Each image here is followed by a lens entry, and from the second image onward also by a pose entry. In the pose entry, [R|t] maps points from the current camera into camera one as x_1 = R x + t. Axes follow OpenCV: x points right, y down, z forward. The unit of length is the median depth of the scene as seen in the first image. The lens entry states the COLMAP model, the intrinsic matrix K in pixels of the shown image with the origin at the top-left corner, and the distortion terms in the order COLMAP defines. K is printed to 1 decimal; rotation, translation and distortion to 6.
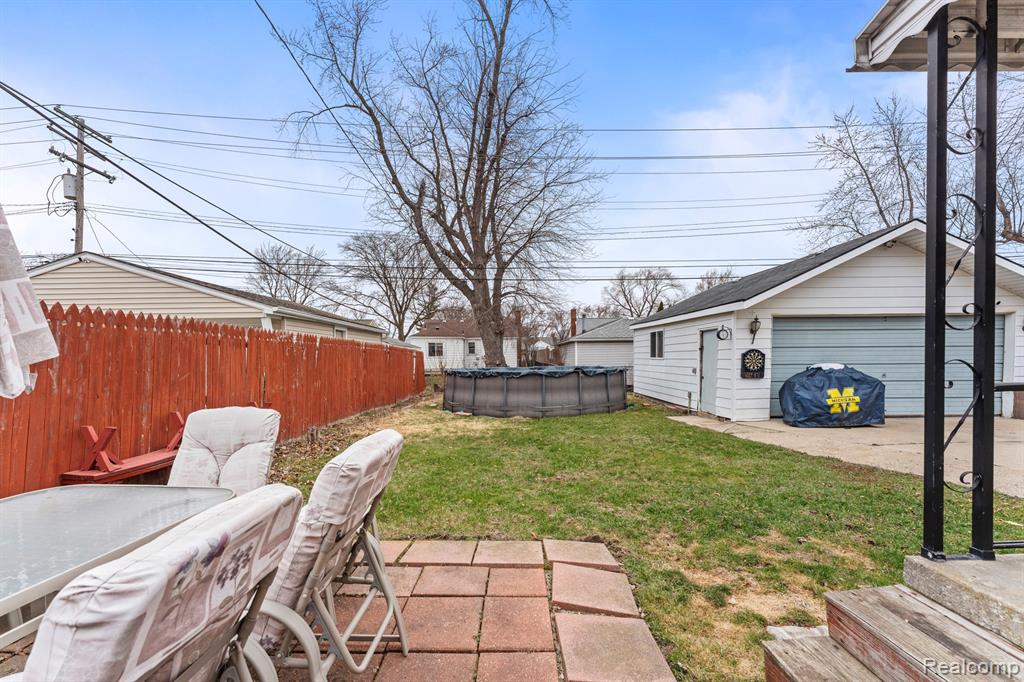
lens RADIAL K [[417.1, 0, 509.5], [0, 417.1, 360.3], [0, 0, 1]] dist [-0.000912, -0.000071]
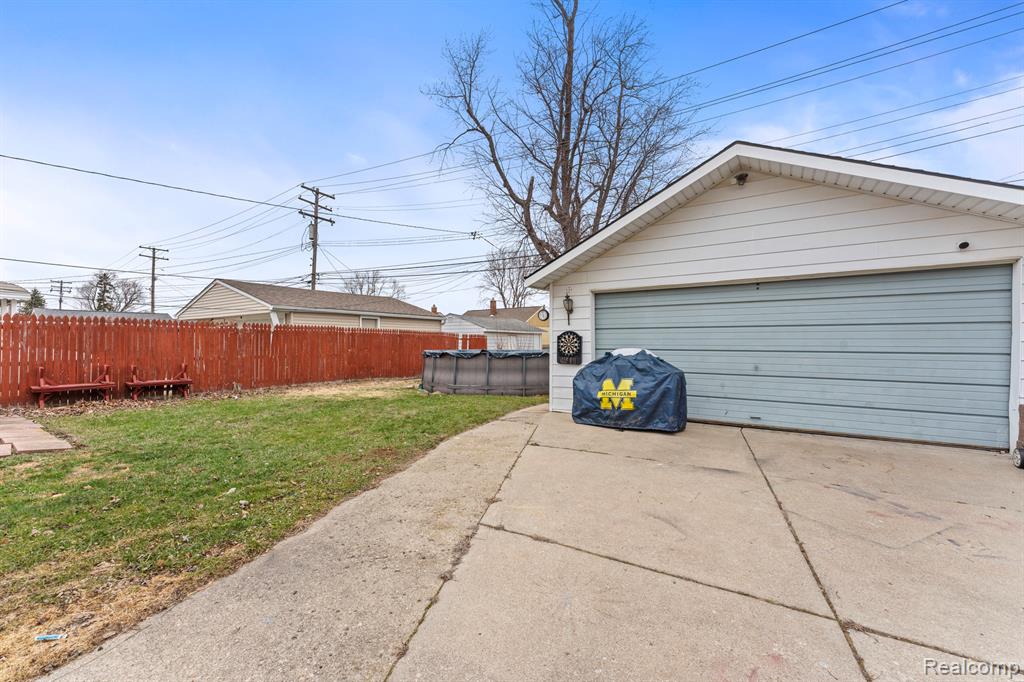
lens RADIAL K [[409.1, 0, 510.1], [0, 409.1, 343.7], [0, 0, 1]] dist [-0.000599, -0.000117]
pose [[0.840303, 0.009957, -0.542025, 0.790831], [-0.010459, 0.999943, 0.002153, -0.000465], [0.542016, 0.003860, 0.840360, 0.173696]]
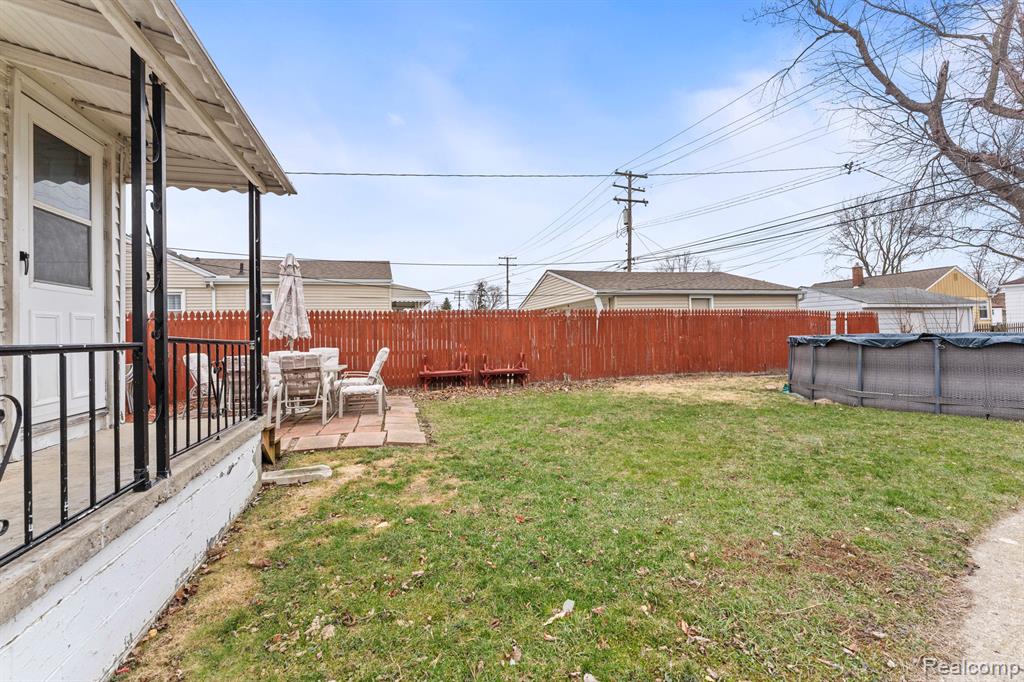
lens RADIAL K [[419.7, 0, 520.3], [0, 419.7, 321.3], [0, 0, 1]] dist [-0.000220, -0.000119]
pose [[0.298677, -0.025633, -0.954010, 0.575586], [0.016731, 0.999626, -0.021620, 0.003520], [0.954208, -0.009504, 0.298994, 0.265005]]
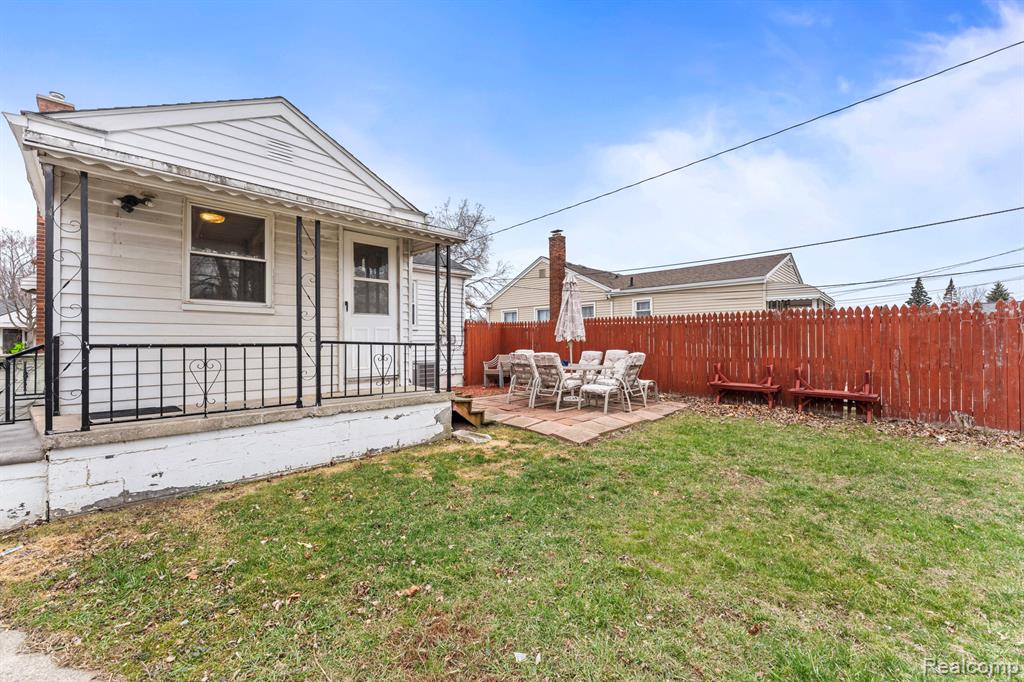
lens RADIAL K [[409.1, 0, 510.1], [0, 409.1, 343.7], [0, 0, 1]] dist [-0.000599, -0.000117]
pose [[-0.697143, 0.016732, -0.716737, 0.495701], [0.004185, 0.999806, 0.019270, -0.000948], [0.716920, 0.010435, -0.697077, 0.595653]]
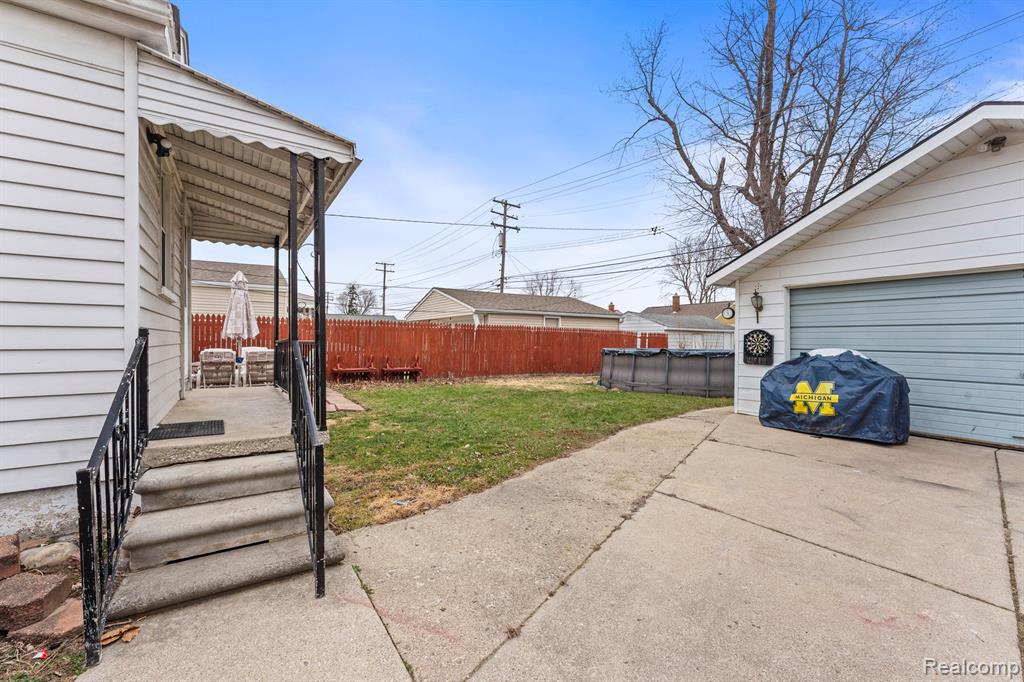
lens RADIAL K [[420.7, 0, 512.0], [0, 420.7, 341.0], [0, 0, 1]] dist [-0.001356, -0.000128]
pose [[0.551163, 0.014485, -0.834272, 0.847022], [-0.018091, 0.999822, 0.005407, 0.000294], [0.834201, 0.012112, 0.551327, 0.105736]]
